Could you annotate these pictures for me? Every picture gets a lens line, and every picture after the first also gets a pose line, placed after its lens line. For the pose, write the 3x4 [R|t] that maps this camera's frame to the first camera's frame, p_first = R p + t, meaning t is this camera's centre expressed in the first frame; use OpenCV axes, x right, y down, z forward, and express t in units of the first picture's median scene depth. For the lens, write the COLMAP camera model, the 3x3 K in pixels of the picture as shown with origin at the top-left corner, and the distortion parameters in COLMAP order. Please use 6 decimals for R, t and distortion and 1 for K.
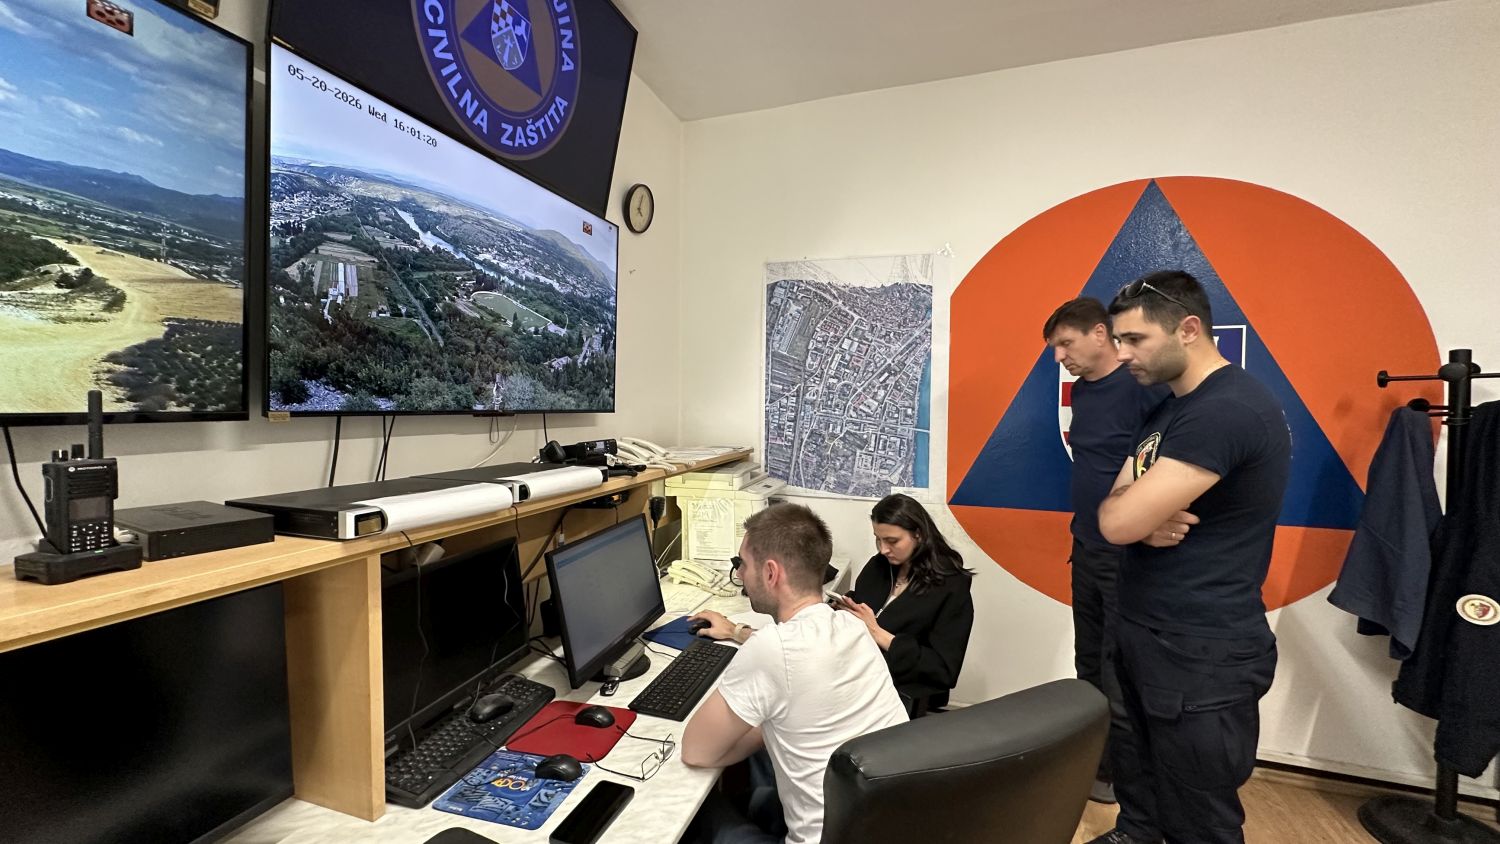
lens RADIAL K [[604.0, 0, 749.5], [0, 604.0, 418.9], [0, 0, 1]] dist [-0.001460, 0.000637]
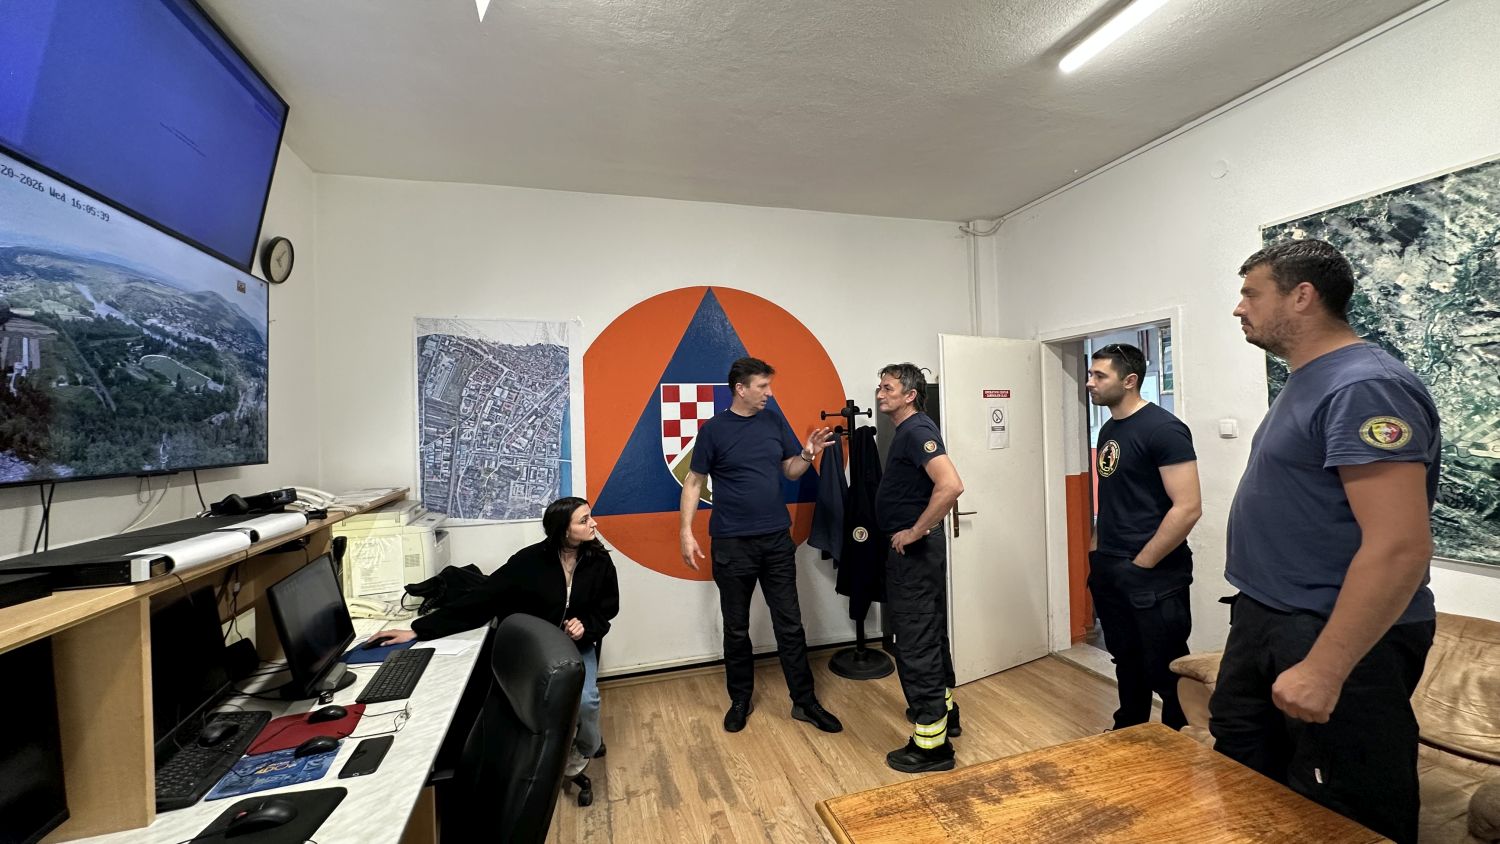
lens RADIAL K [[604.0, 0, 750.7], [0, 604.0, 422.5], [0, 0, 1]] dist [-0.001460, 0.000637]
pose [[0.817654, -0.030265, 0.574913, -0.177292], [0.053239, 0.998313, -0.023163, -0.015405], [-0.573243, 0.049548, 0.817886, -0.379184]]
